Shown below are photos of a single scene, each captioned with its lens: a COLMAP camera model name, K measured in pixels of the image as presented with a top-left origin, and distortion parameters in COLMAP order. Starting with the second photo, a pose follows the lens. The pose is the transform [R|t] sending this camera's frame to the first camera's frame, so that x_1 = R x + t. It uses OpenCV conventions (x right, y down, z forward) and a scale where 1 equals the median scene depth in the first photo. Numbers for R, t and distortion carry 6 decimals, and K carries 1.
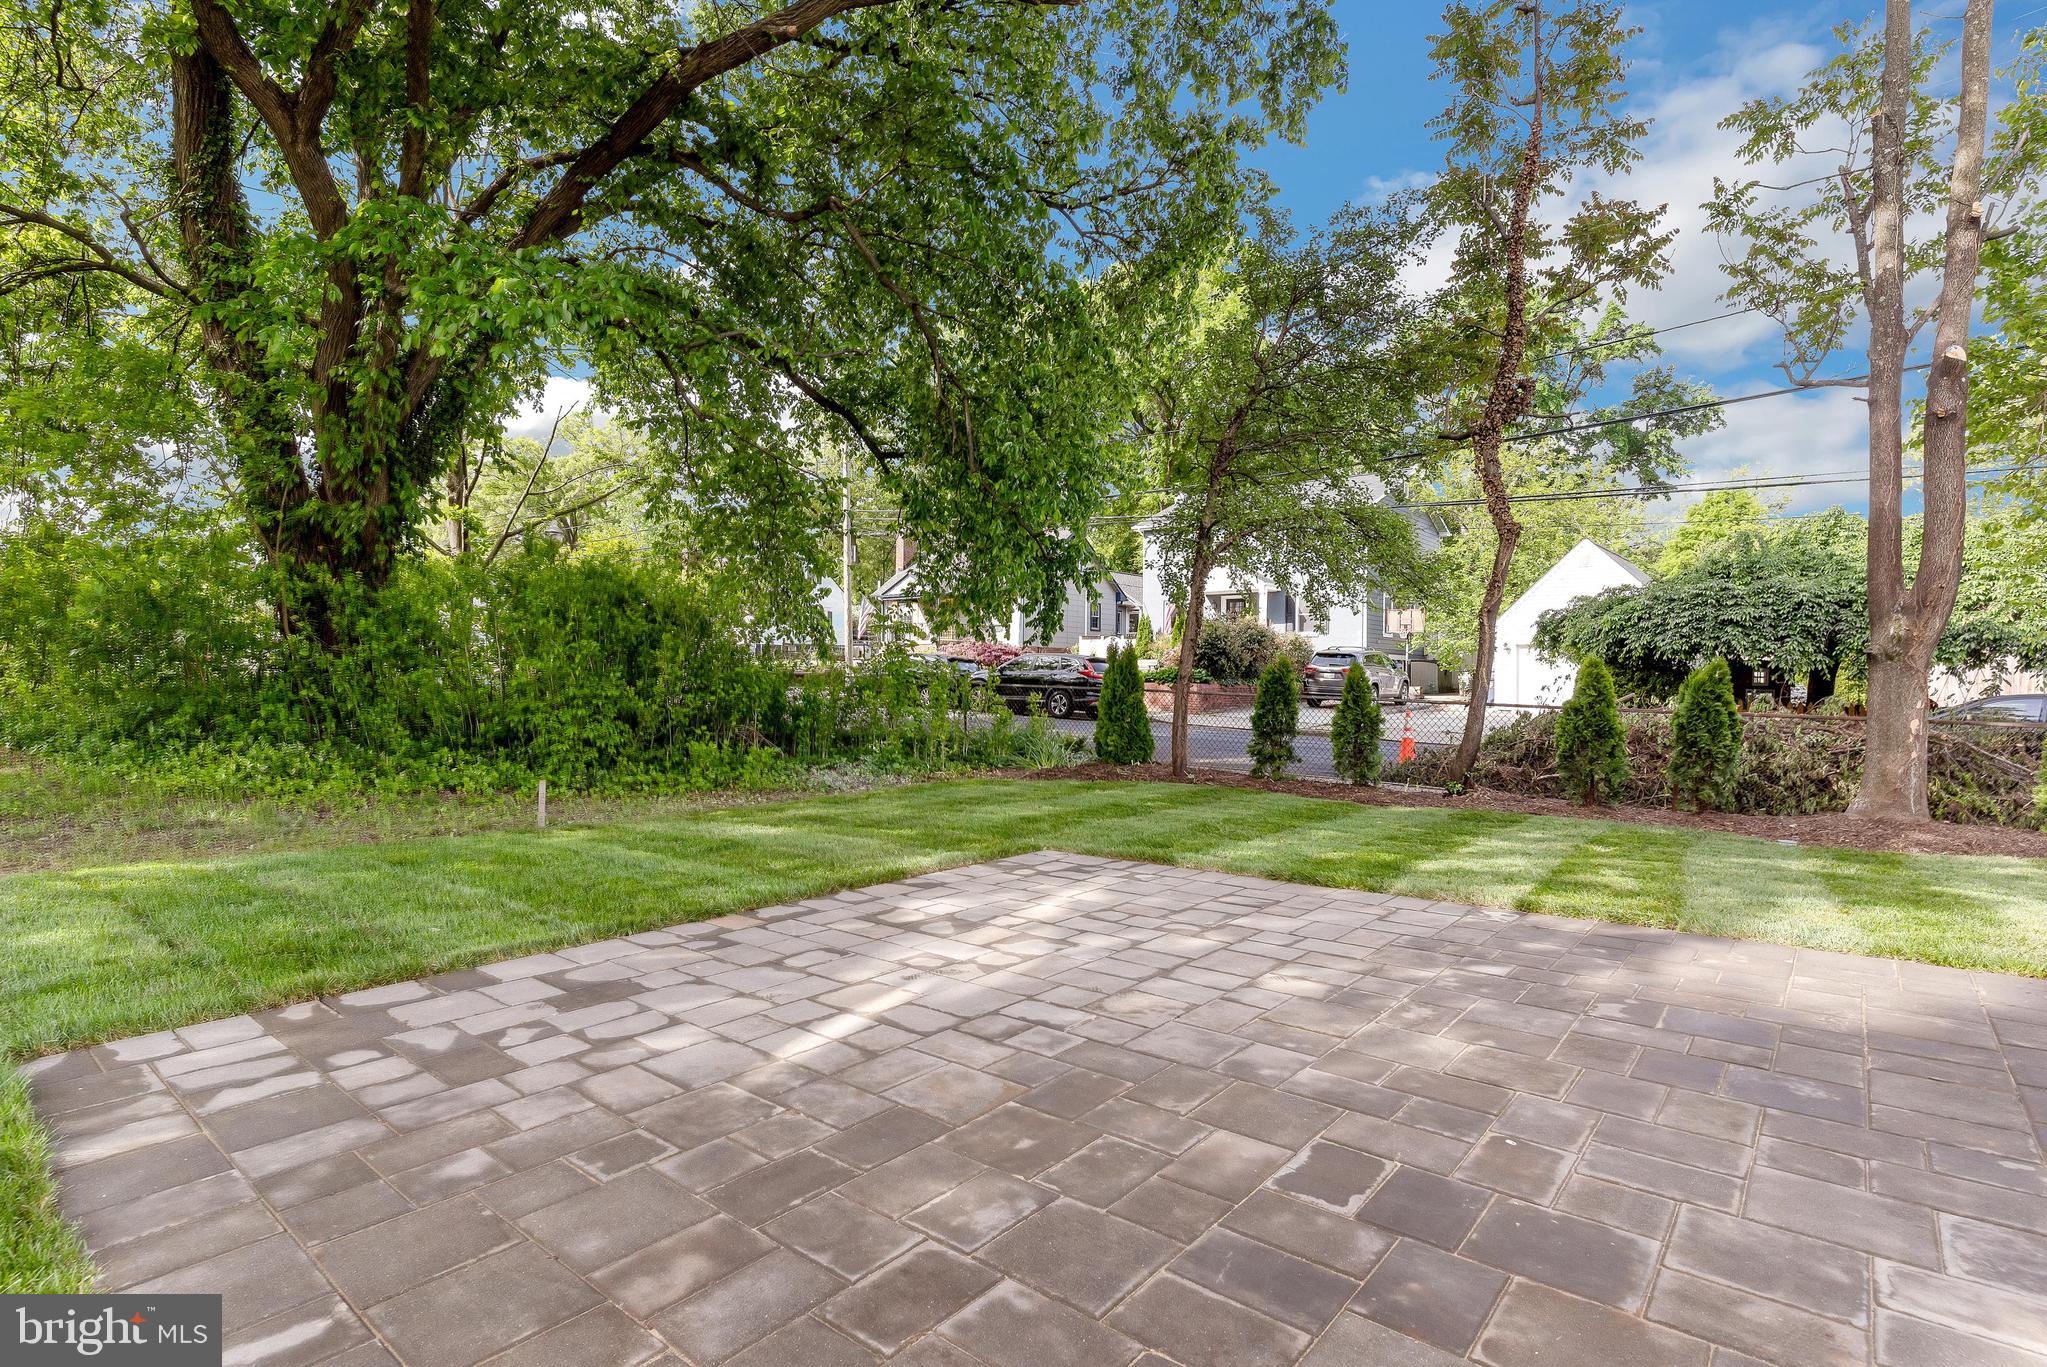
lens RADIAL K [[1013.6, 0, 1003.1], [0, 1013.6, 688.2], [0, 0, 1]] dist [-0.001826, -0.000960]
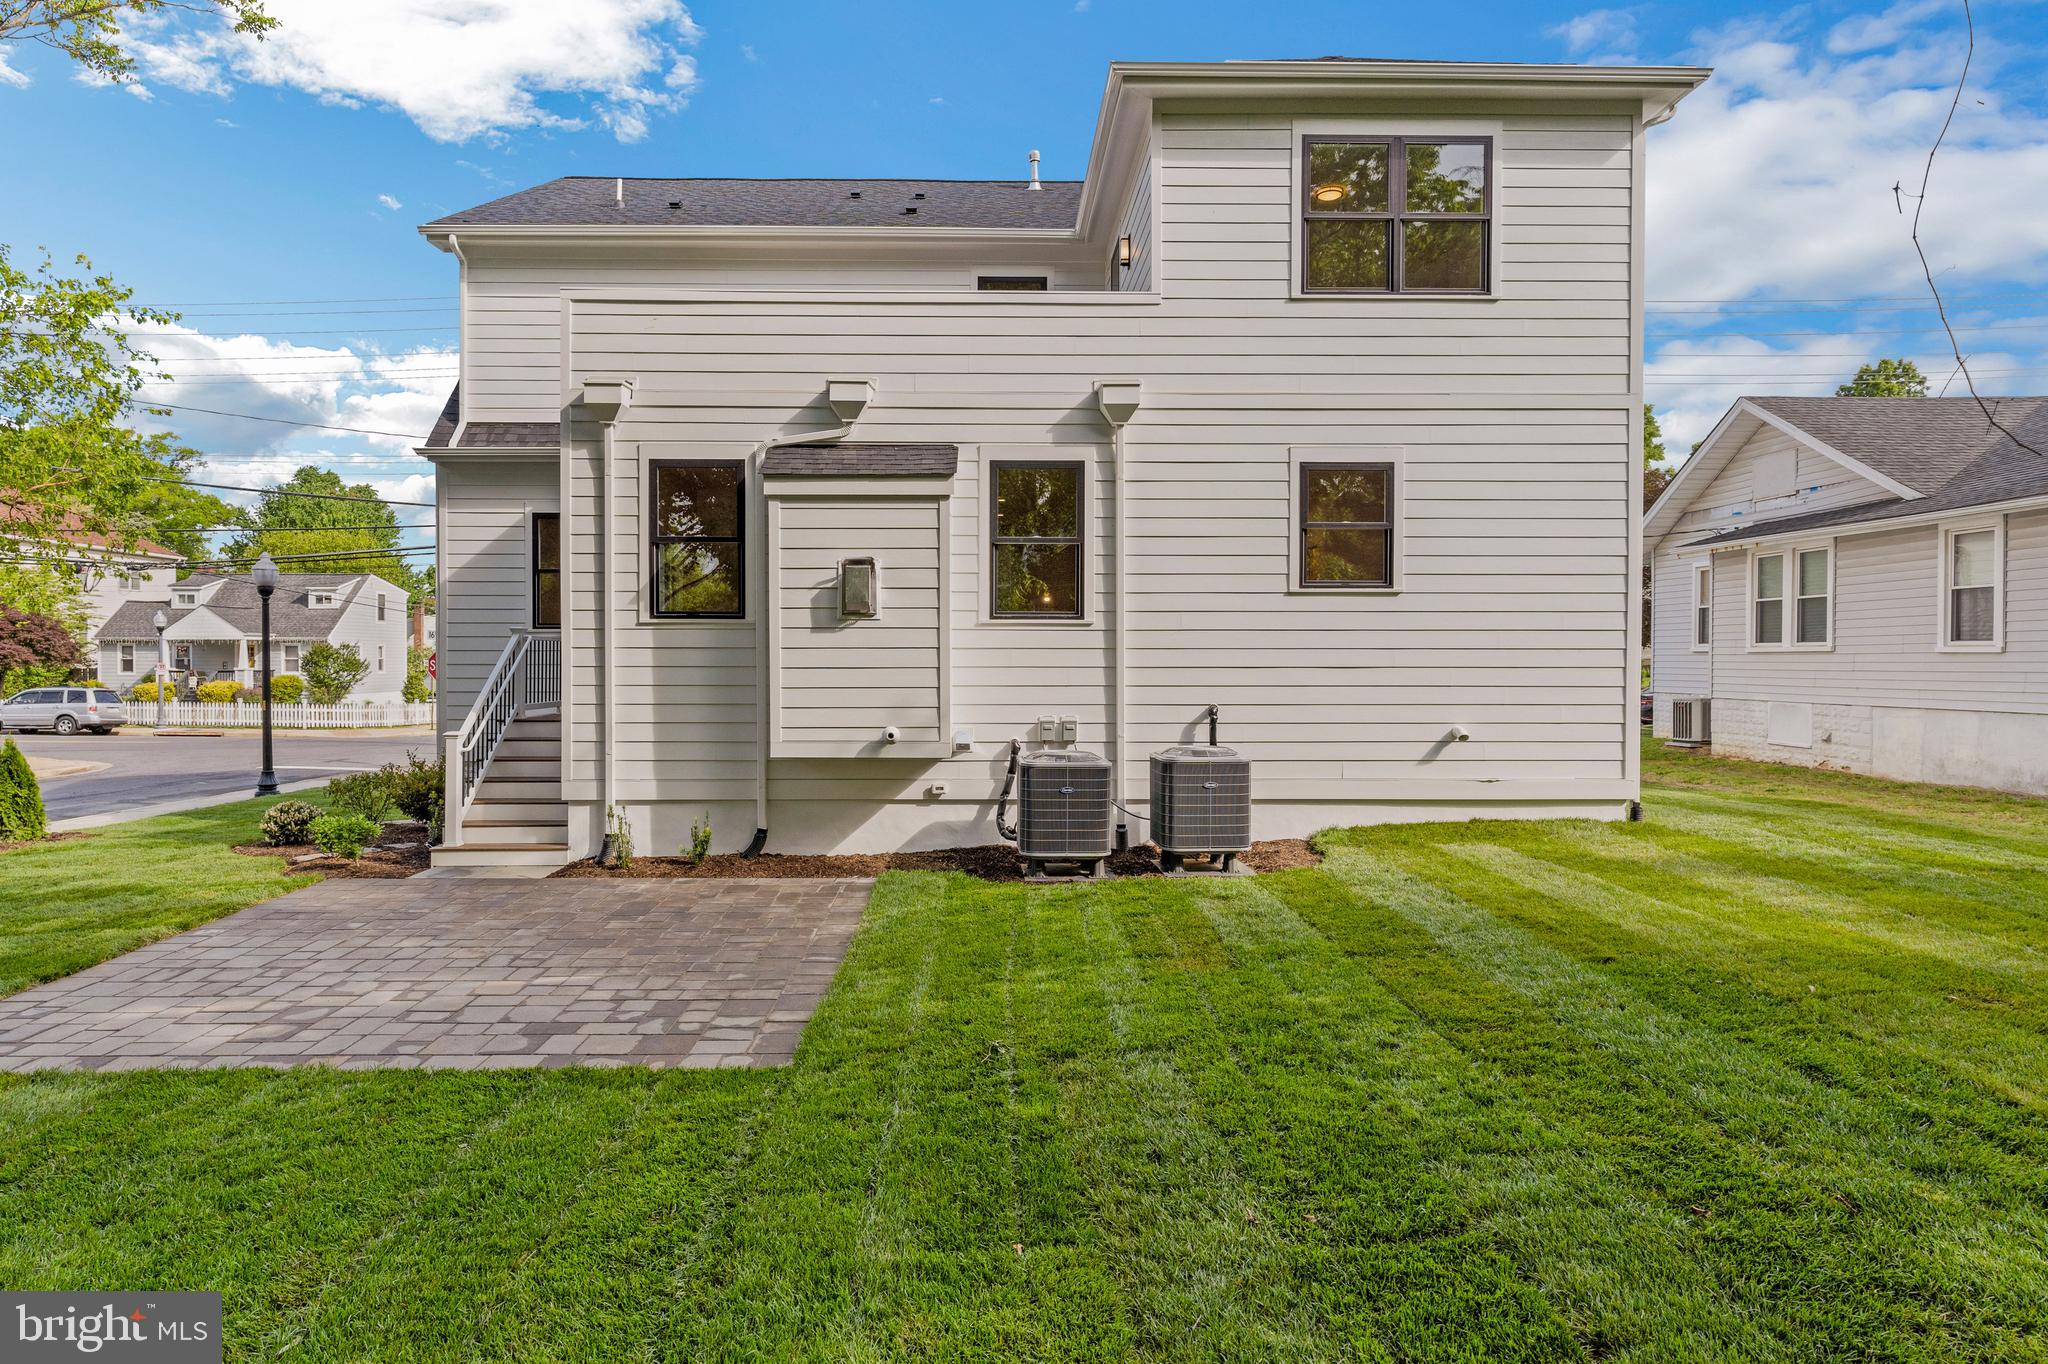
lens RADIAL K [[1131.5, 0, 980.2], [0, 1131.5, 671.4], [0, 0, 1]] dist [-0.000939, -0.000703]
pose [[-0.647270, -0.018190, 0.762043, -2.344451], [0.003821, 0.999625, 0.027106, -0.324104], [-0.762251, 0.020457, -0.646958, 1.749476]]
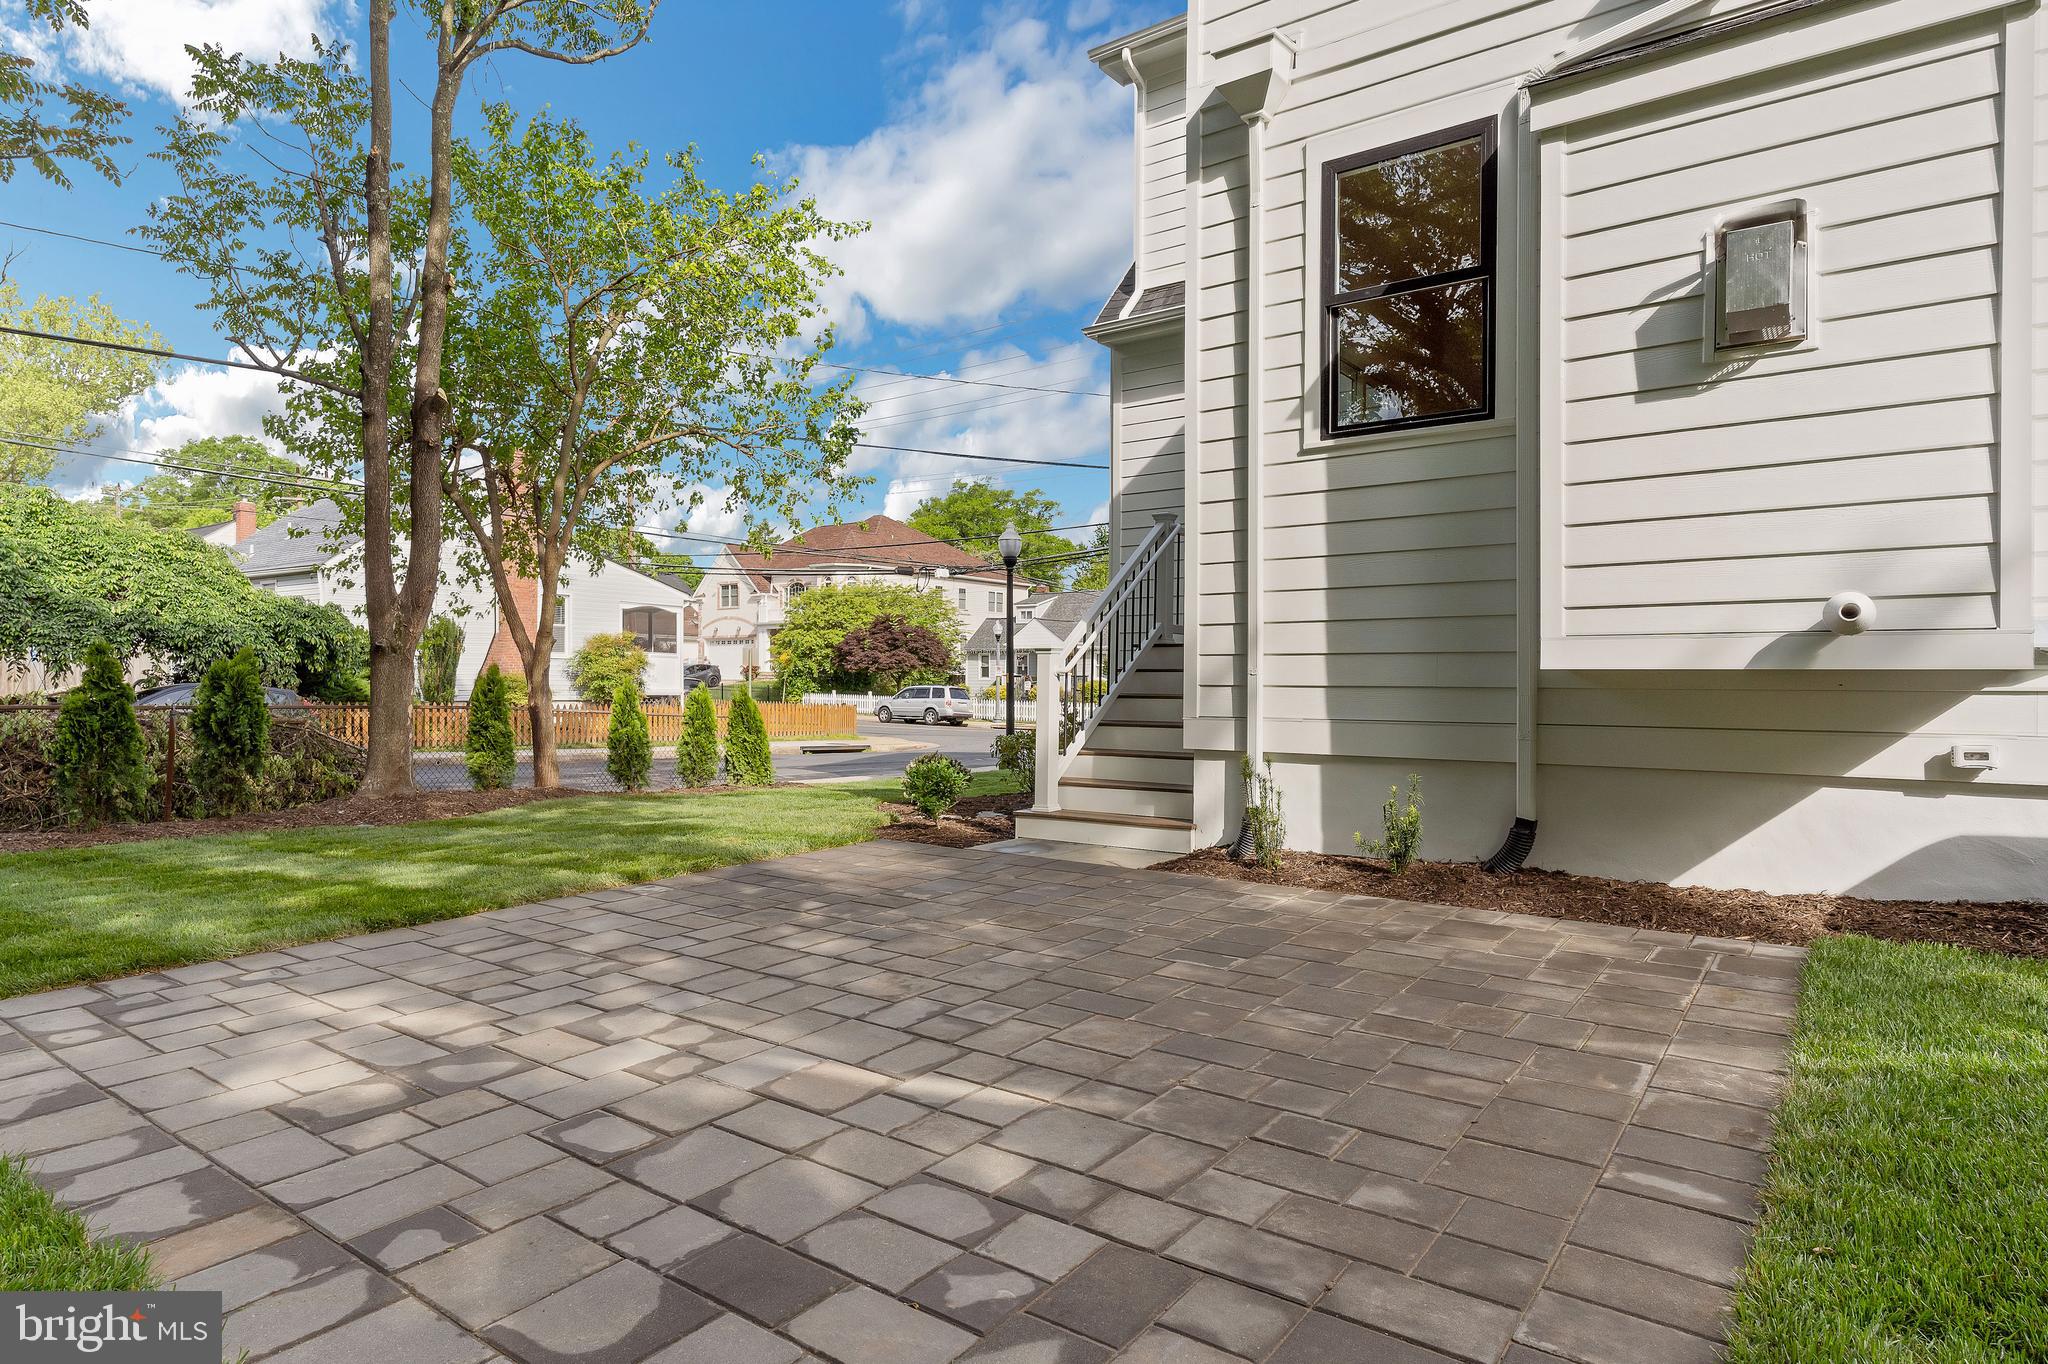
lens RADIAL K [[1127.9, 0, 1024.0], [0, 1127.9, 682.0], [0, 0, 1]] dist [0.004214, 0.000168]
pose [[-0.062335, -0.011511, 0.997989, -1.069708], [0.009582, 0.999881, 0.012131, -0.012133], [-0.998009, 0.010319, -0.062218, 0.964396]]
